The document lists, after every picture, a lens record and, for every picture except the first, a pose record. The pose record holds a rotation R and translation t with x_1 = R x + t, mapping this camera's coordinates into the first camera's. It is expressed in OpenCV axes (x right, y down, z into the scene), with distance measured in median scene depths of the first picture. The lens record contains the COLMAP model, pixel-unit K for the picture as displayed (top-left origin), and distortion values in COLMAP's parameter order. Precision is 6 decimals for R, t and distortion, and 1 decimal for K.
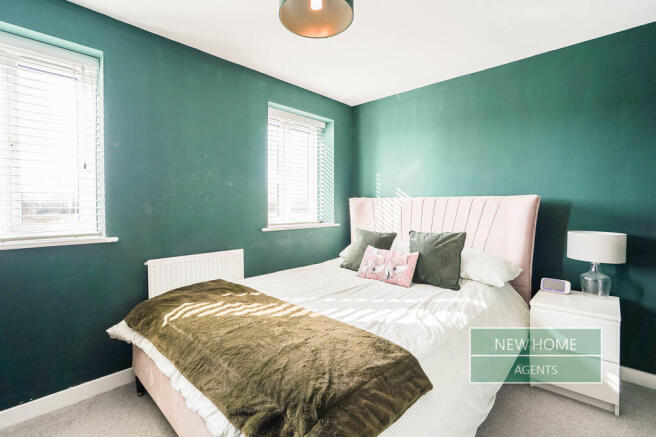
lens RADIAL K [[302.8, 0, 318.3], [0, 302.8, 209.3], [0, 0, 1]] dist [-0.019074, 0.007373]
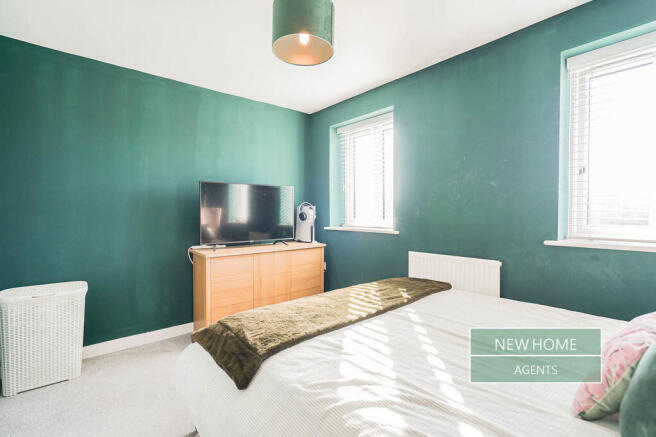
lens RADIAL K [[302.8, 0, 333.1], [0, 302.8, 214.2], [0, 0, 1]] dist [-0.019074, 0.007373]
pose [[-0.069239, 0.014827, -0.997490, 0.671031], [-0.005508, 0.999869, 0.015245, -0.006848], [0.997585, 0.006550, -0.069148, 0.676863]]
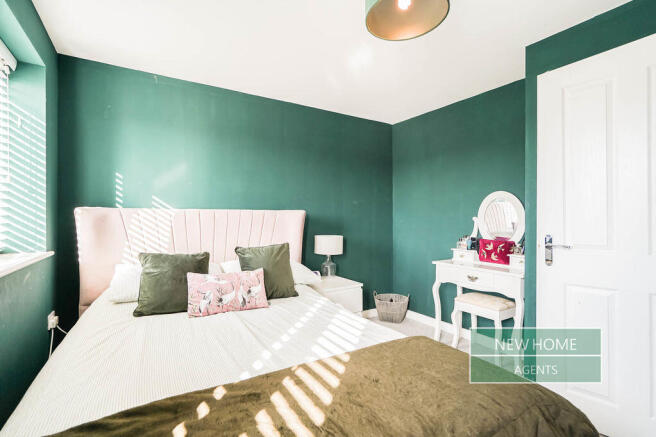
lens RADIAL K [[302.8, 0, 322.0], [0, 302.8, 218.7], [0, 0, 1]] dist [-0.019074, 0.007373]
pose [[0.259595, -0.006835, 0.965693, -0.538442], [0.011959, 0.999921, 0.003863, -0.015969], [-0.965643, 0.010546, 0.259657, 0.565474]]
